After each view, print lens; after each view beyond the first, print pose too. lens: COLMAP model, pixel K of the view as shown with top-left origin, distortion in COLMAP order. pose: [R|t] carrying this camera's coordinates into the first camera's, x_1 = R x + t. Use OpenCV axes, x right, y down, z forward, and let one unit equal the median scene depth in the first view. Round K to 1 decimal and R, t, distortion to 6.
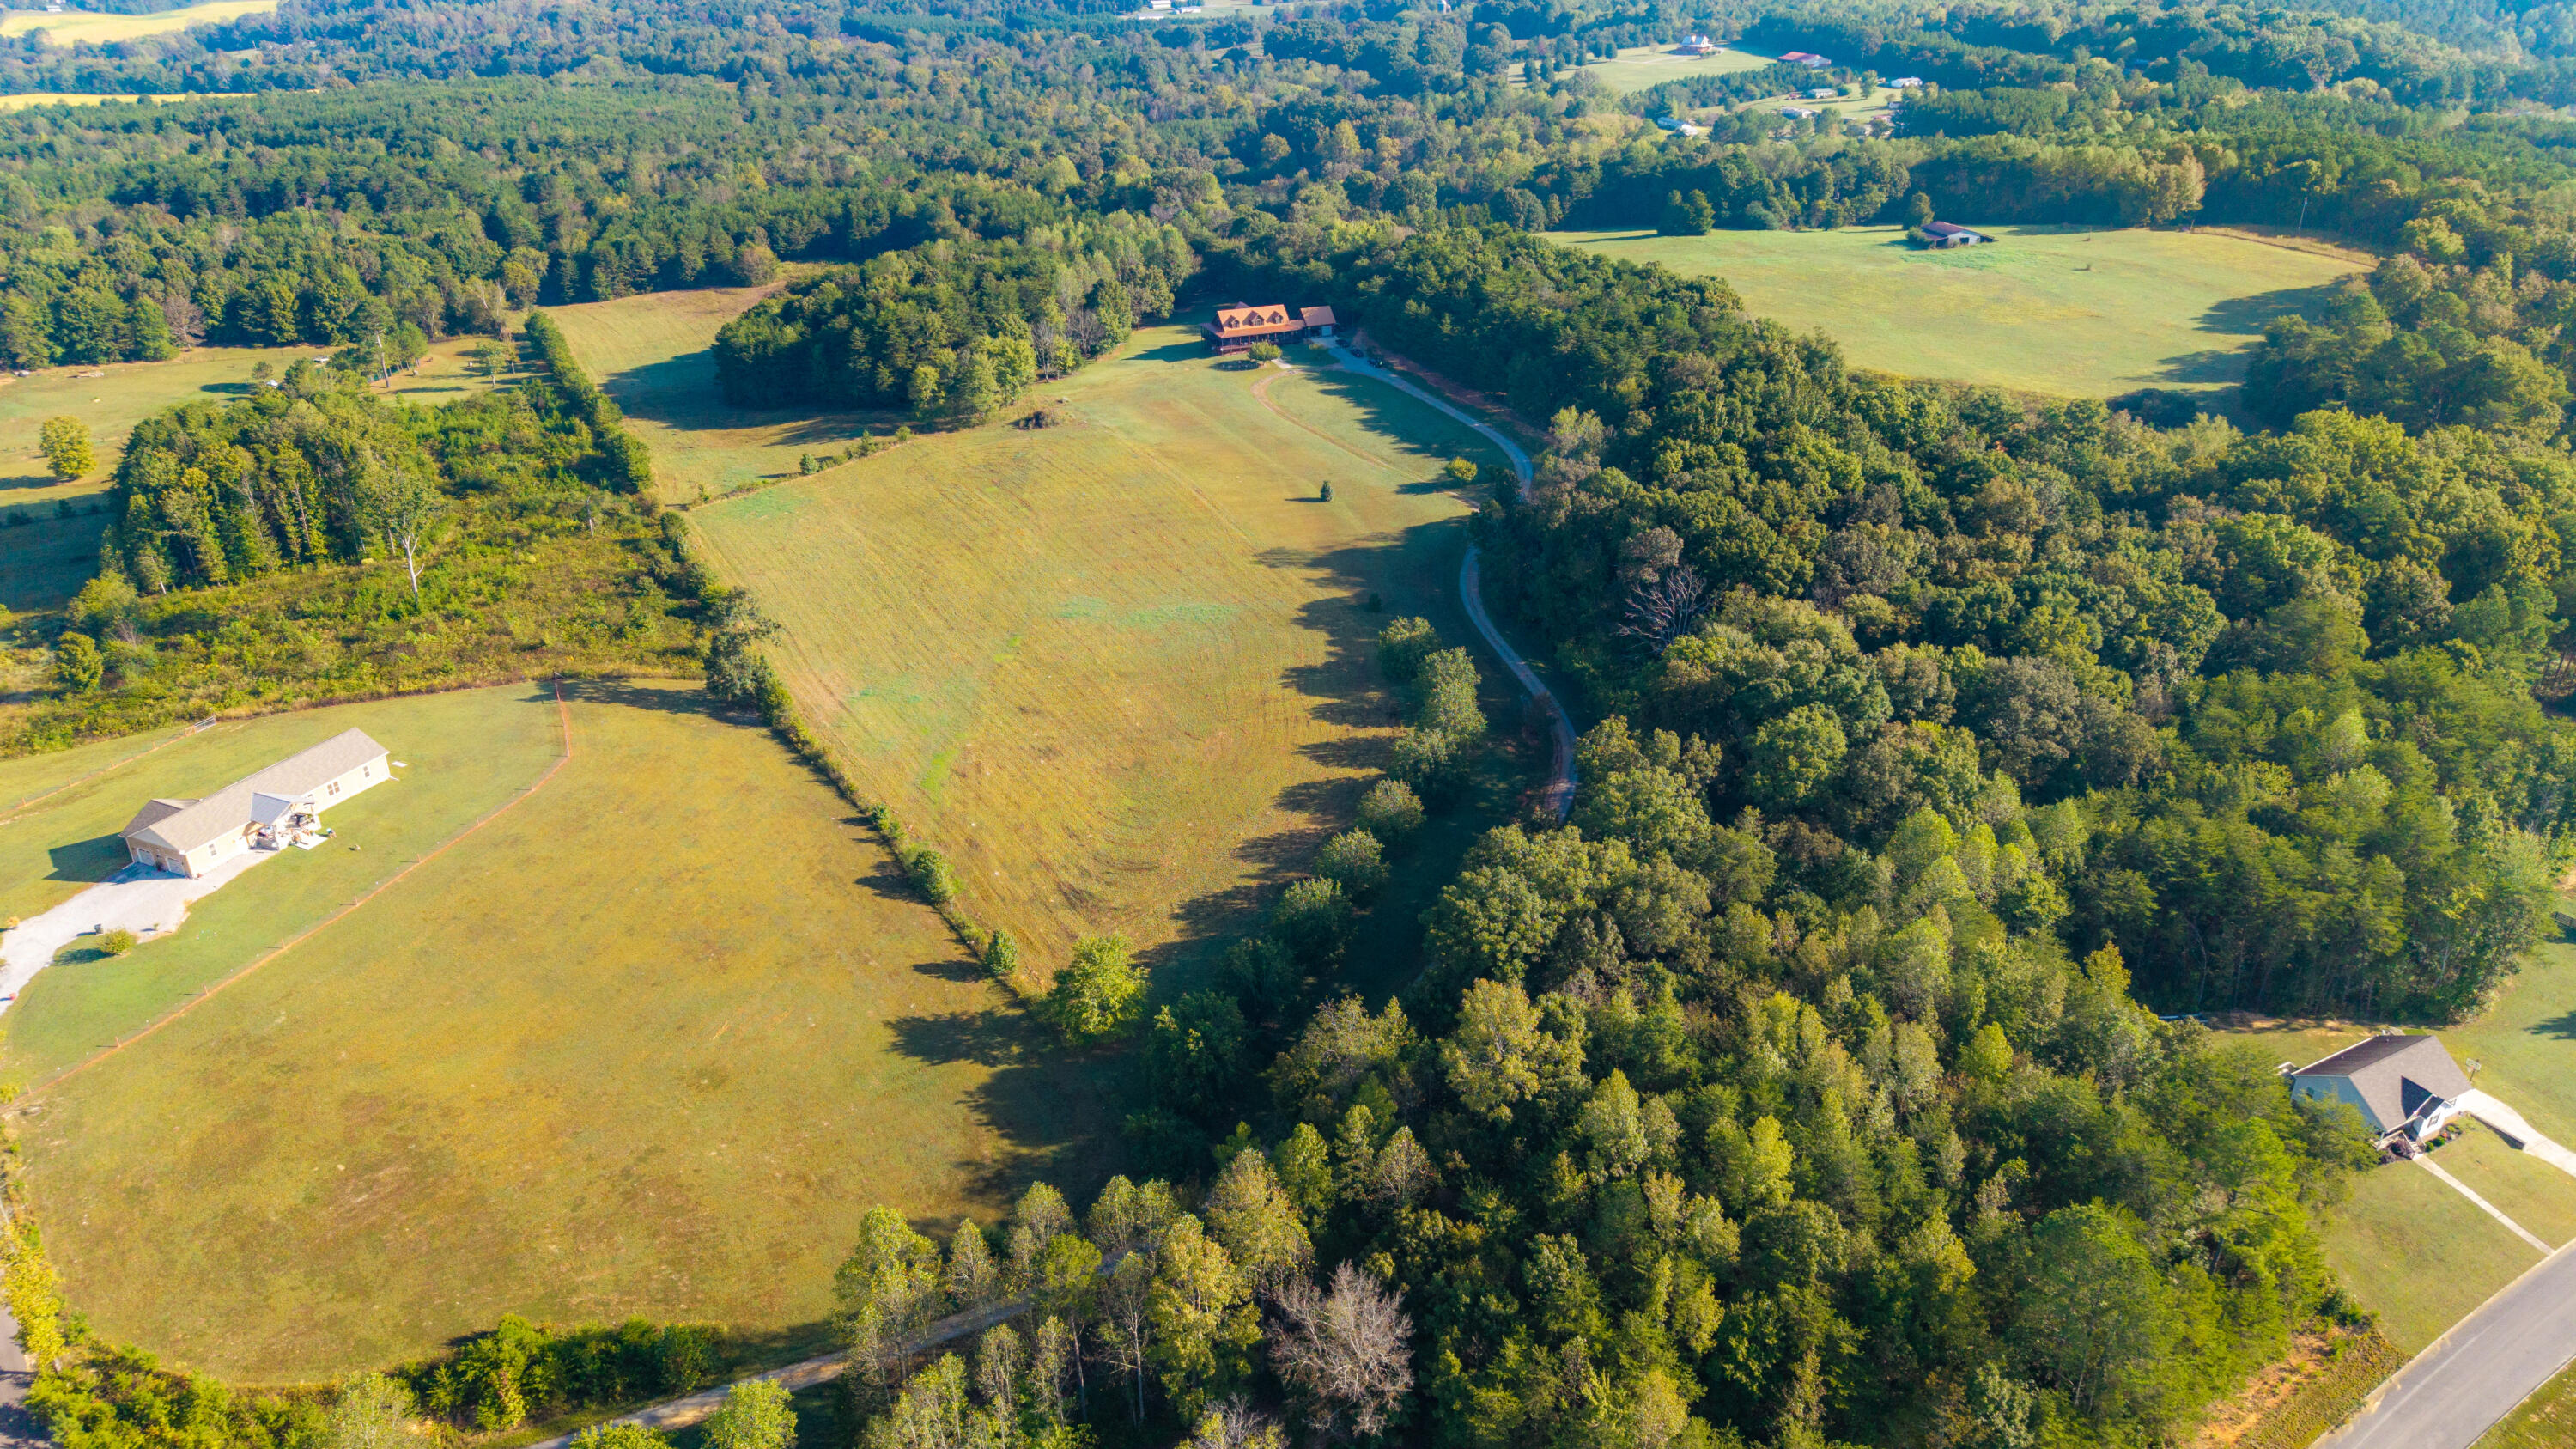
lens RADIAL K [[1720.3, 0, 1281.3], [0, 1720.3, 736.3], [0, 0, 1]] dist [0.021290, -0.018305]
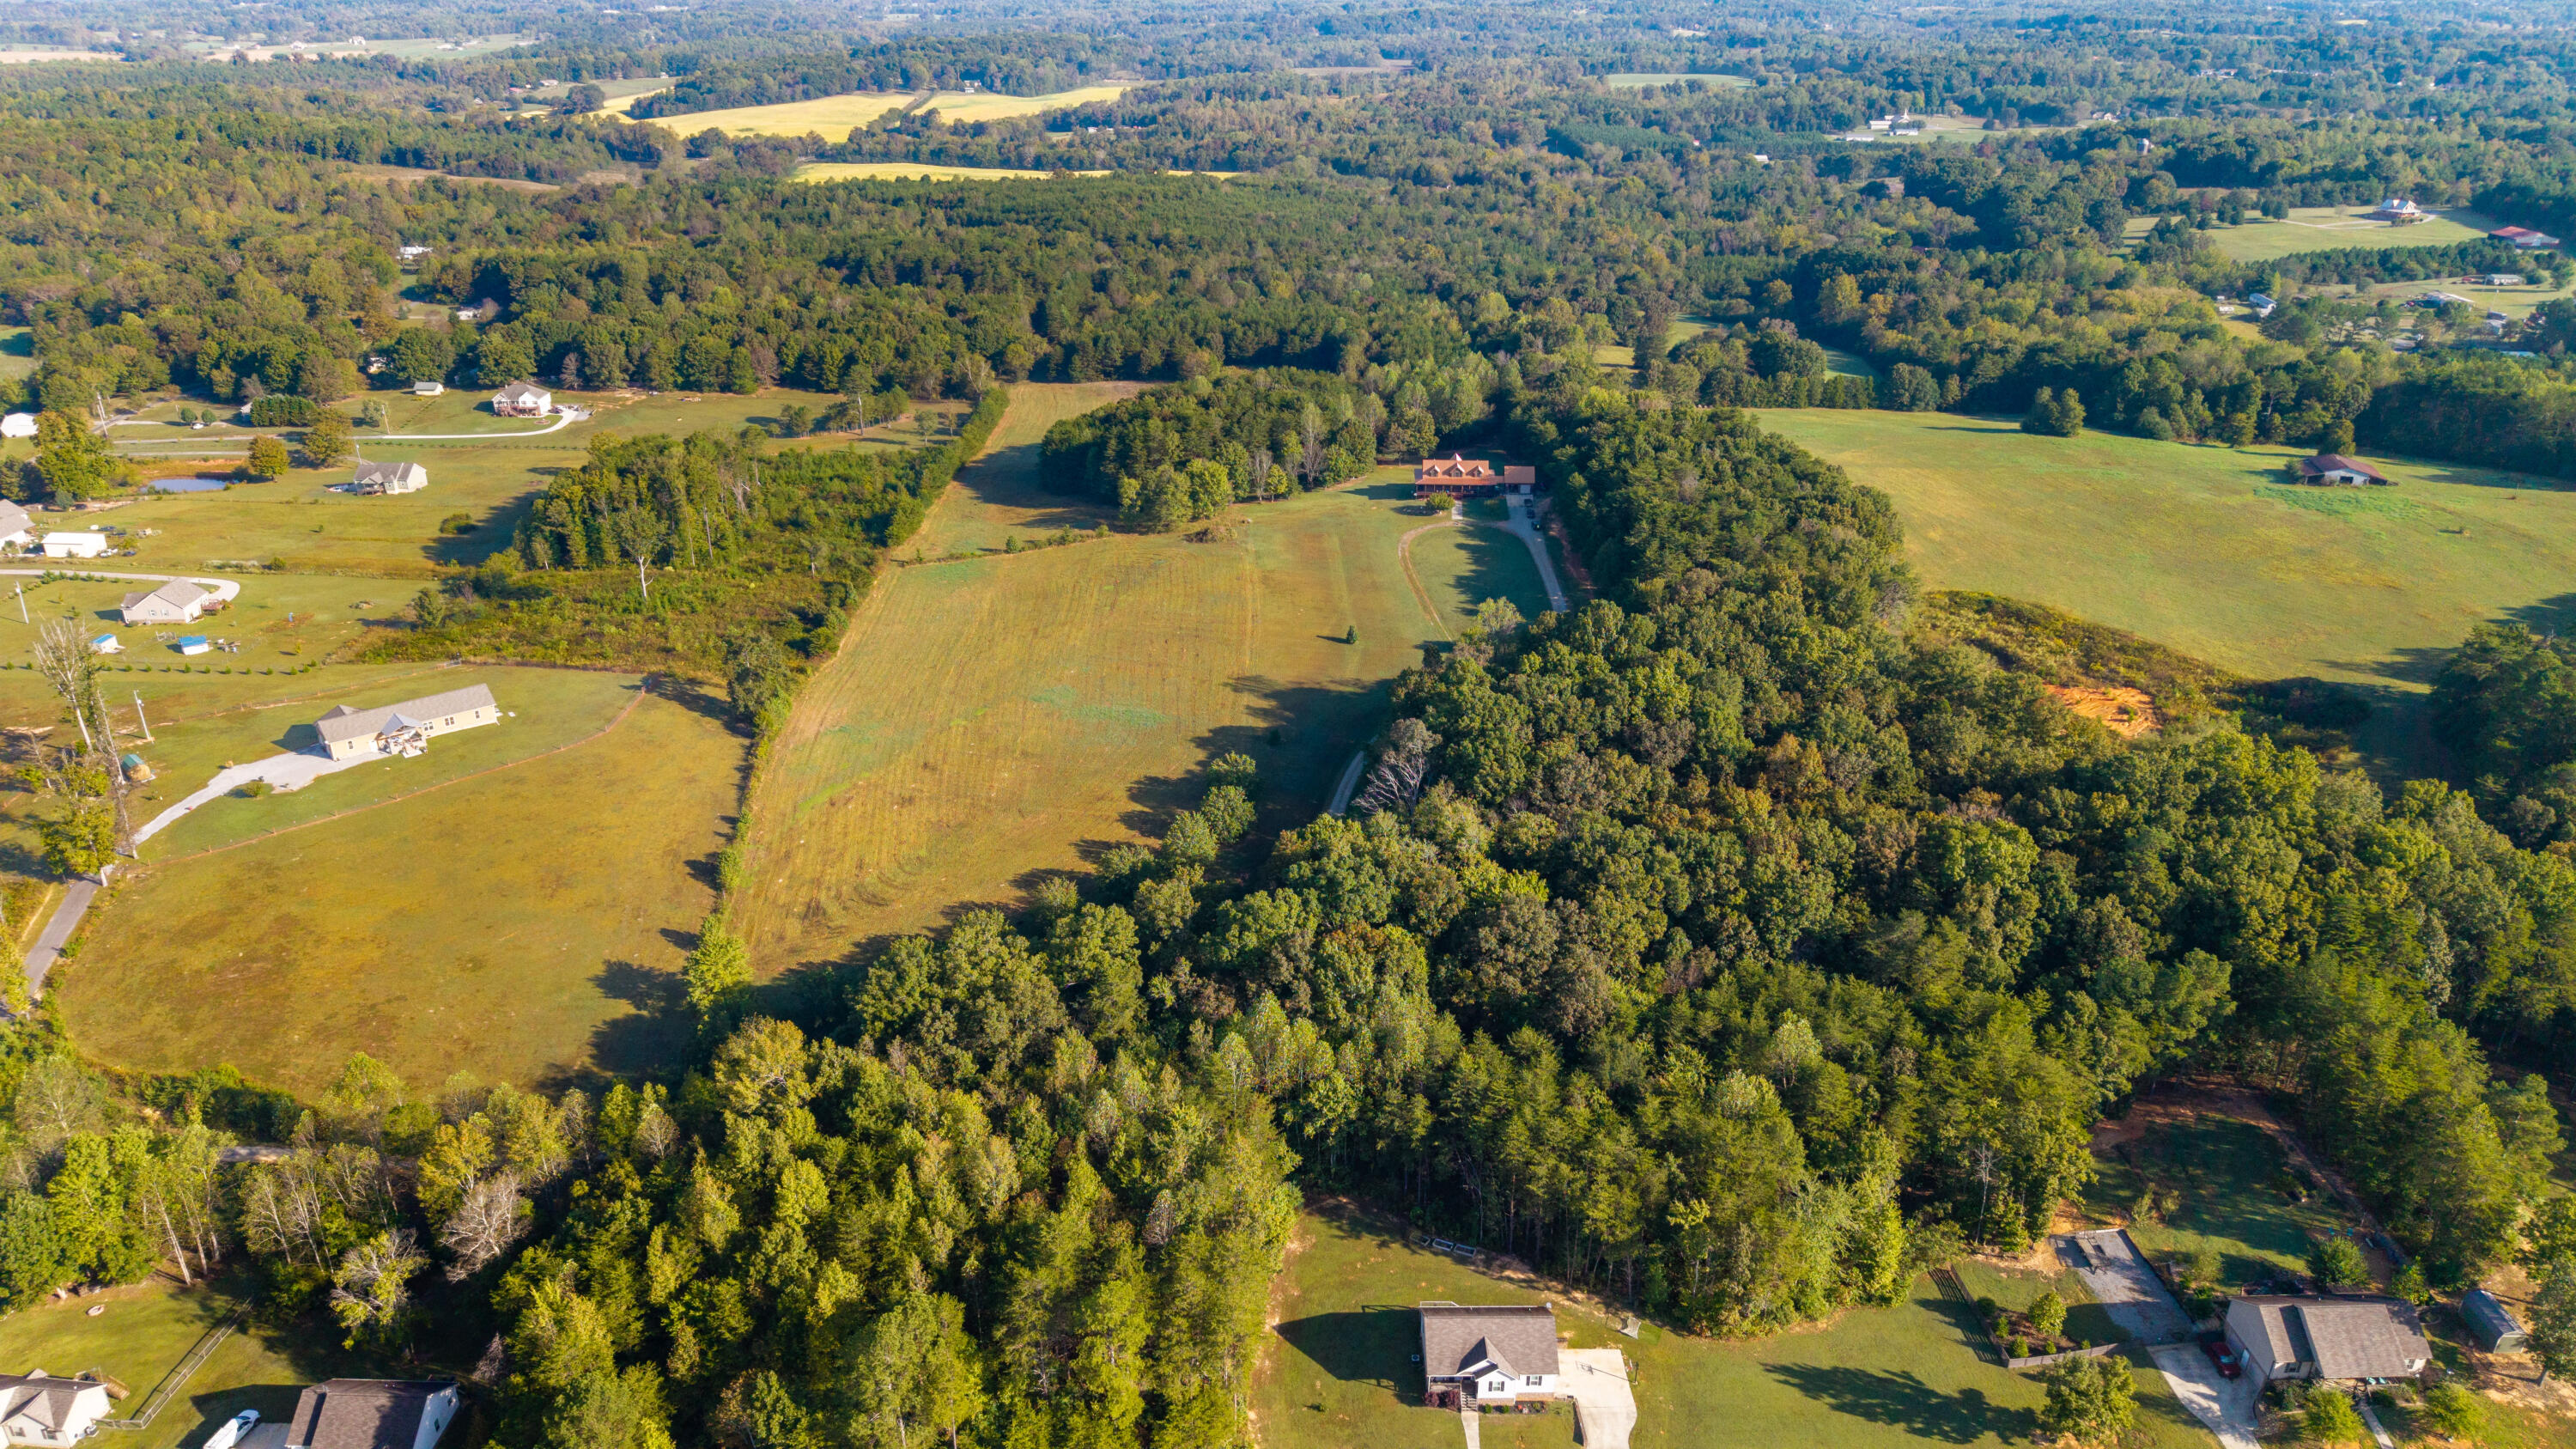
lens RADIAL K [[1720.3, 0, 1281.0], [0, 1720.3, 733.5], [0, 0, 1]] dist [0.021290, -0.018305]
pose [[0.890034, 0.190441, -0.414213, 0.499340], [-0.208065, 0.978111, 0.002625, -0.080335], [0.405647, 0.083847, 0.910176, -0.029507]]
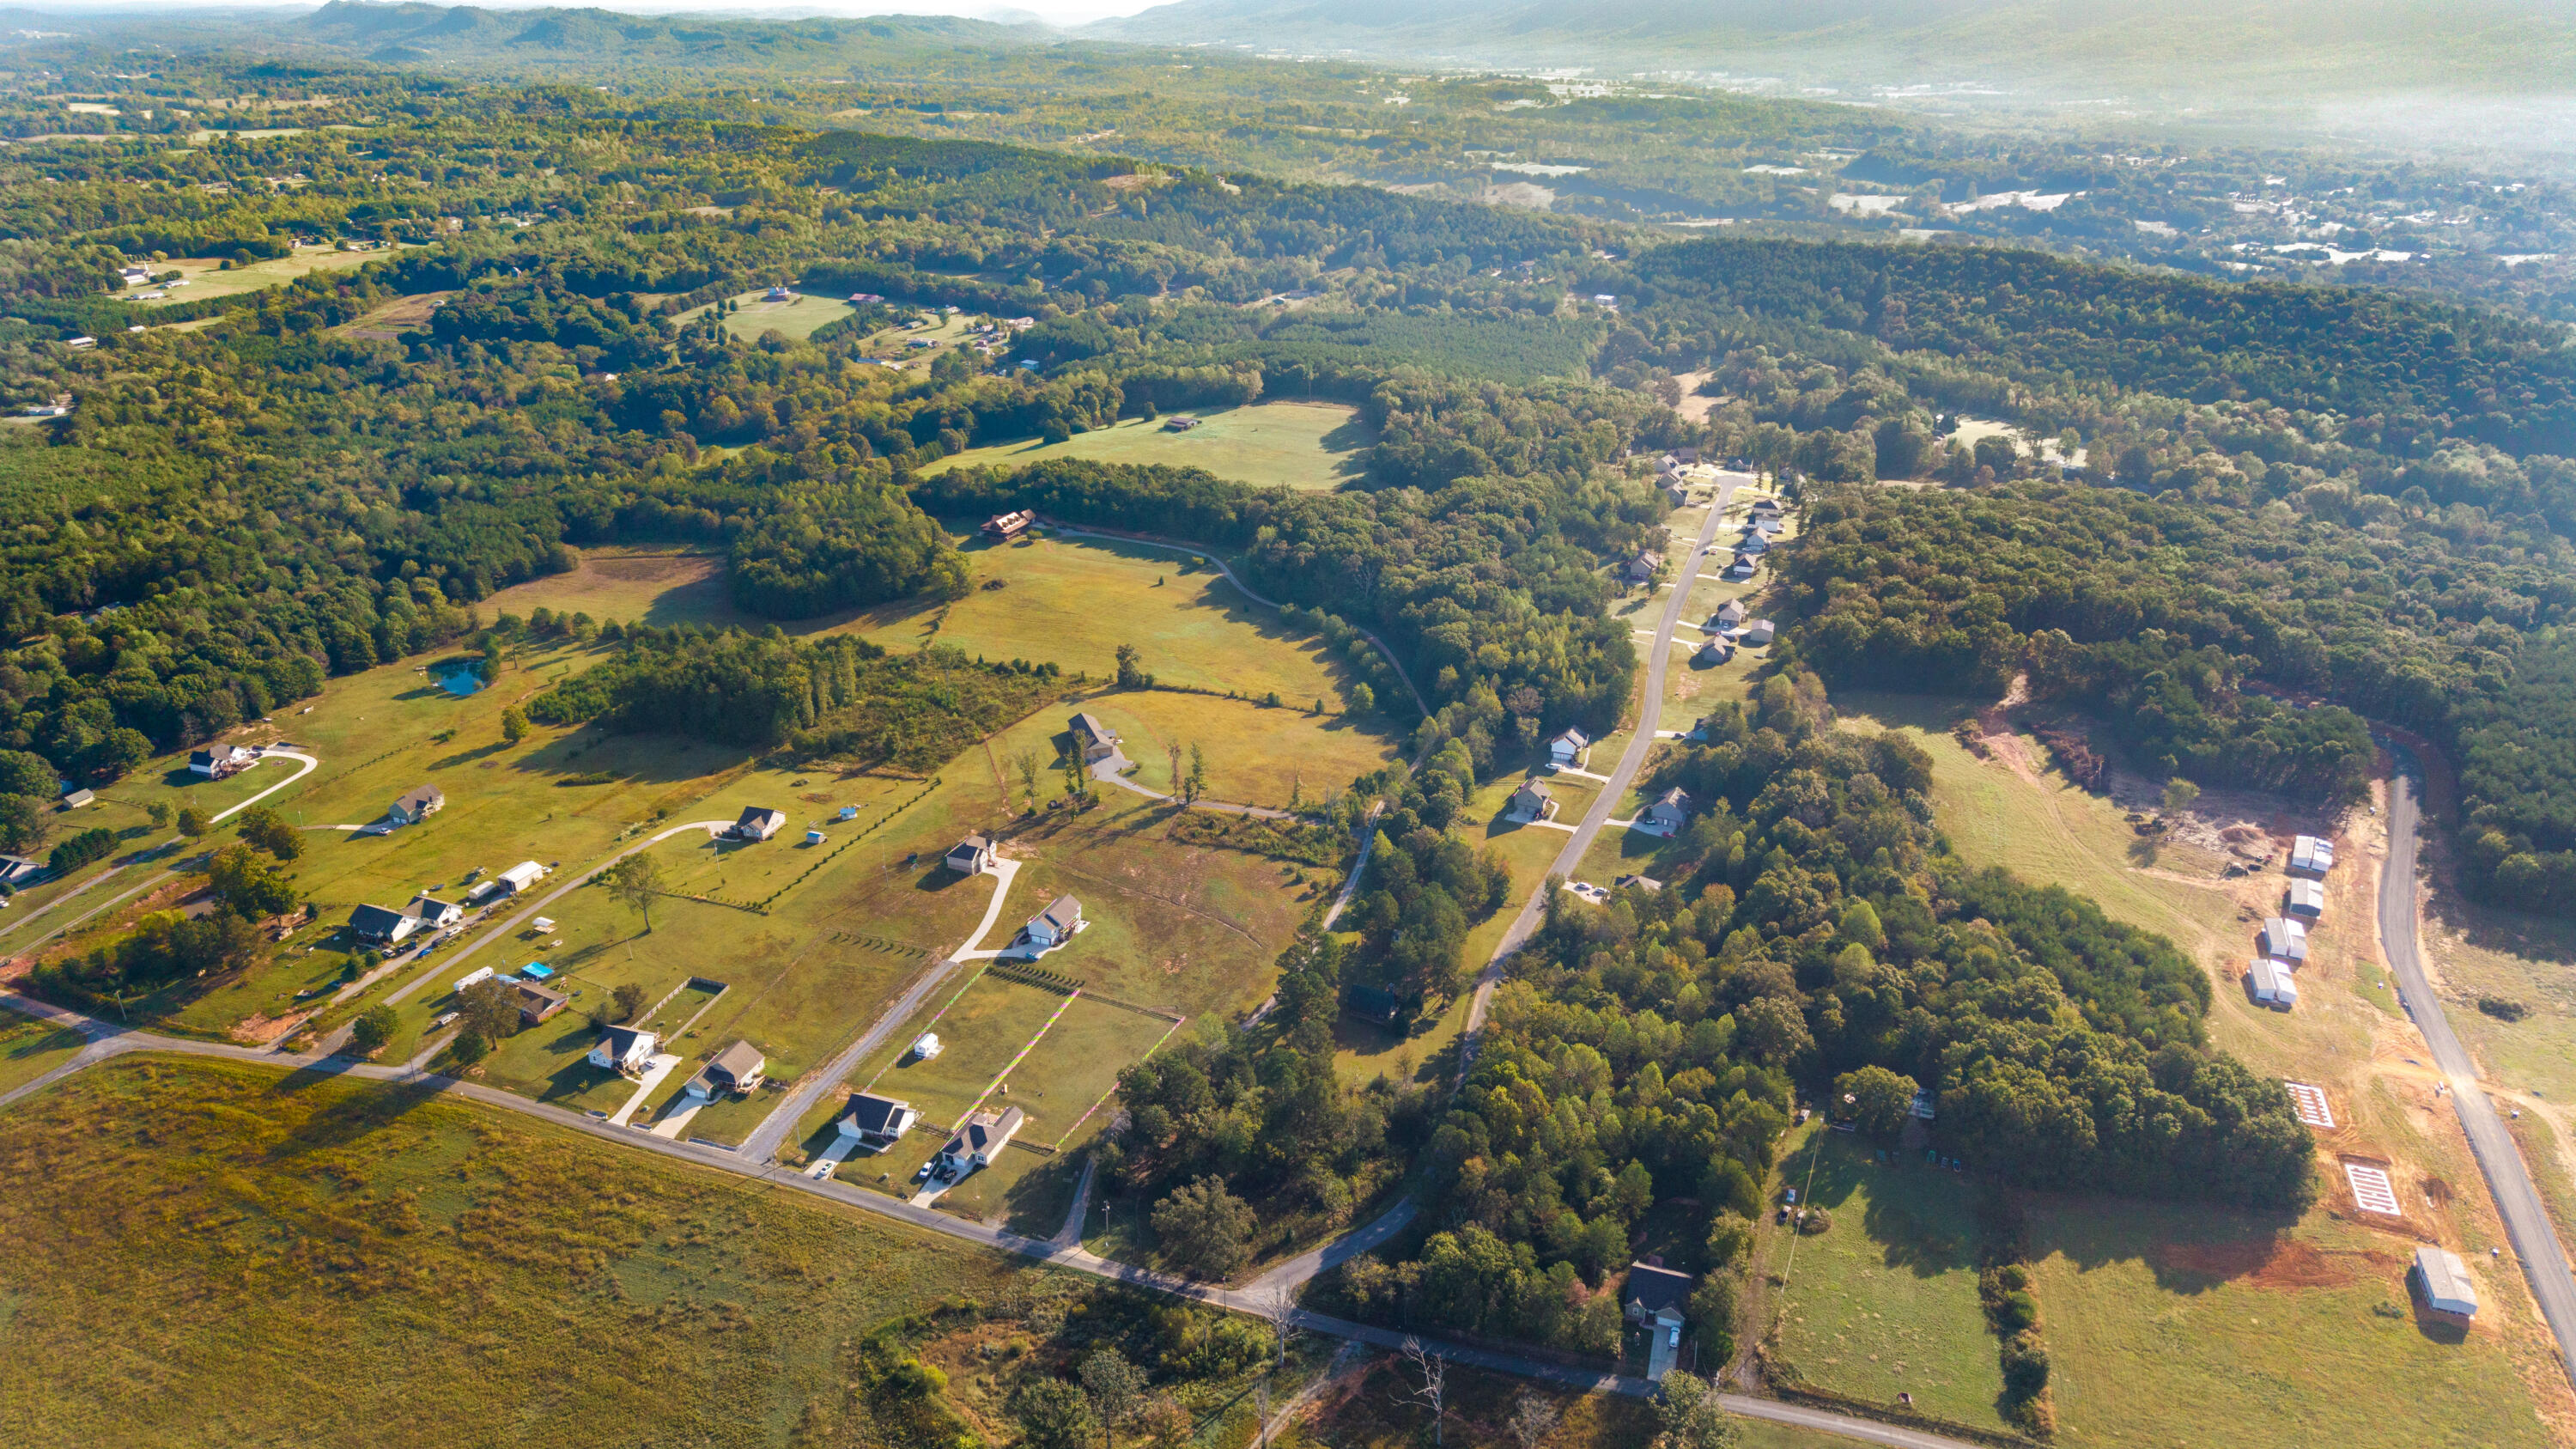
lens RADIAL K [[1720.3, 0, 1299.3], [0, 1720.3, 730.3], [0, 0, 1]] dist [0.021290, -0.018305]
pose [[0.720841, -0.269461, 0.638575, -1.551164], [0.309201, 0.949592, 0.051667, -0.007784], [-0.620308, 0.160204, 0.767823, -1.012641]]
